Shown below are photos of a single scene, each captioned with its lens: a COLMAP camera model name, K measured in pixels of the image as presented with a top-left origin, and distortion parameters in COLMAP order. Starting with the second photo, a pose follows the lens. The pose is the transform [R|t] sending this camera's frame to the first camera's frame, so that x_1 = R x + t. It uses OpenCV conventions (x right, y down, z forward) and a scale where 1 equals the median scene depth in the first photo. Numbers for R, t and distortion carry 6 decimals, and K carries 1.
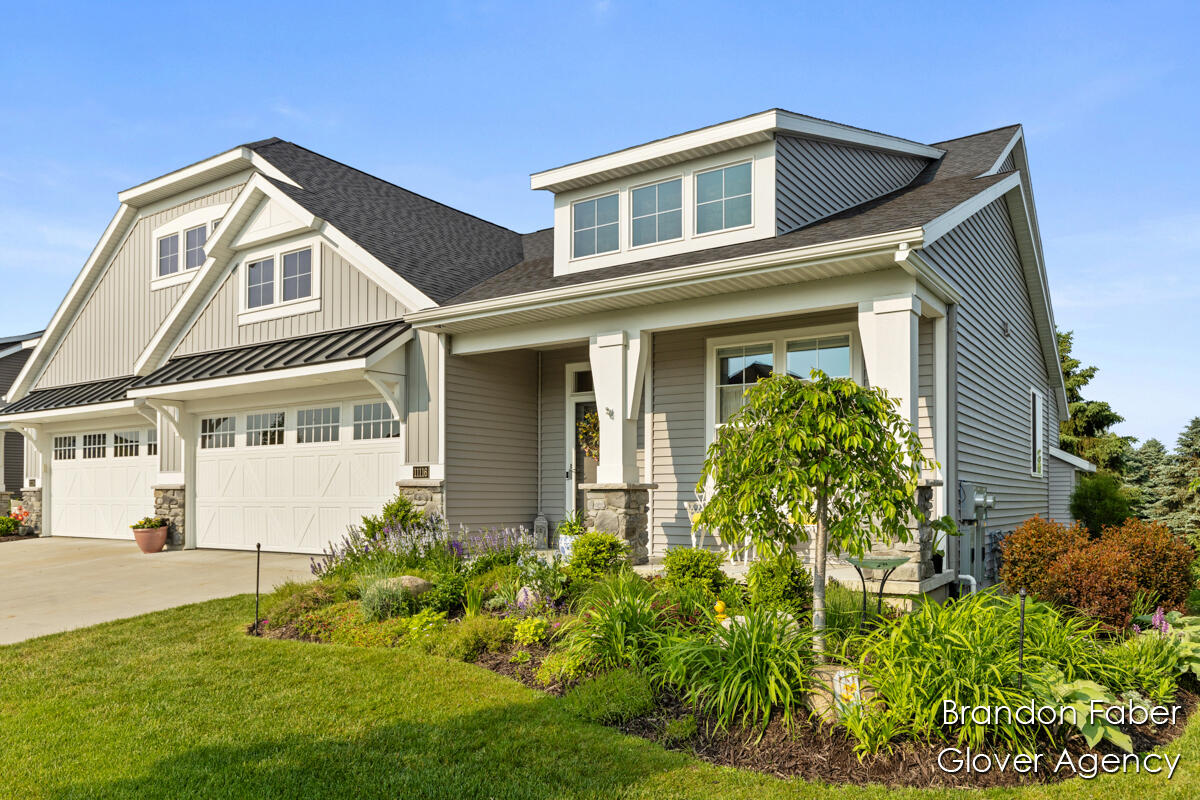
lens RADIAL K [[860.1, 0, 600.0], [0, 860.1, 400.0], [0, 0, 1]] dist [-0.000709, -0.000354]
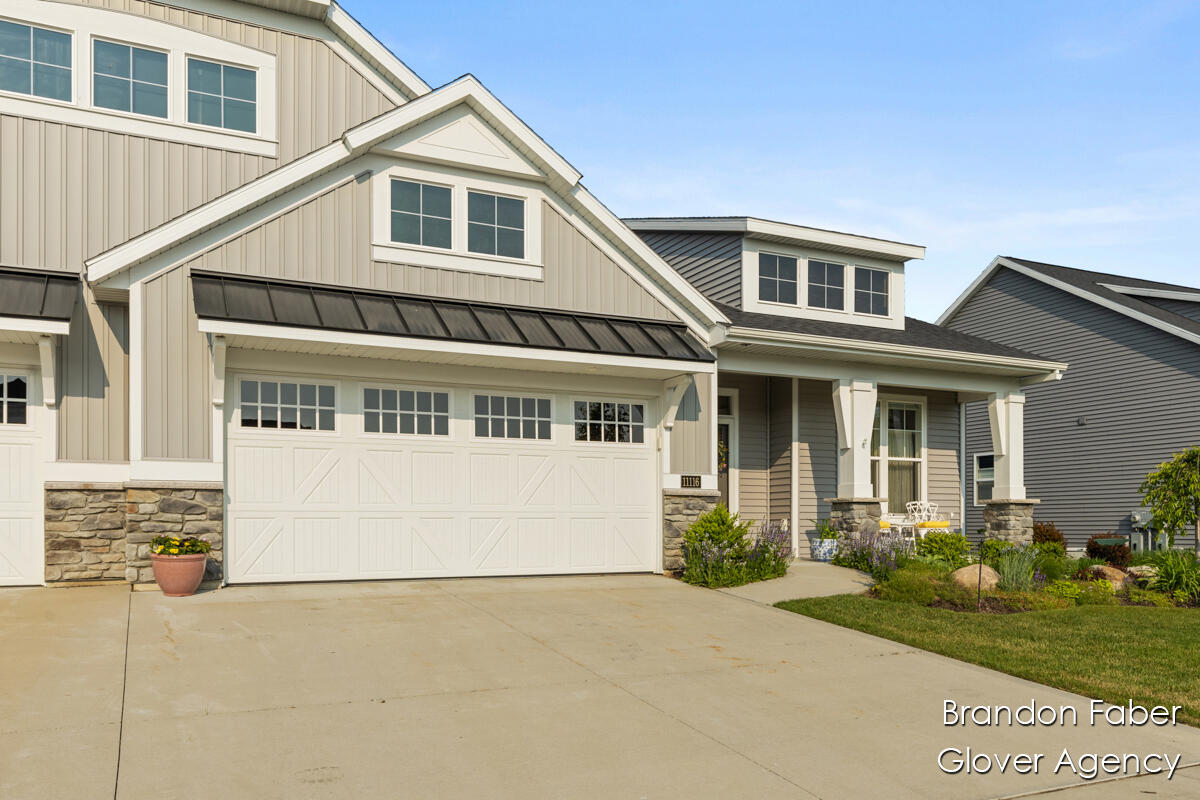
lens RADIAL K [[902.6, 0, 598.3], [0, 902.6, 424.7], [0, 0, 1]] dist [0.064496, 0.001874]
pose [[0.506810, 0.094377, 0.856876, -1.020307], [-0.095963, 0.993988, -0.052720, 0.073488], [-0.856700, -0.055509, 0.512820, 0.490631]]
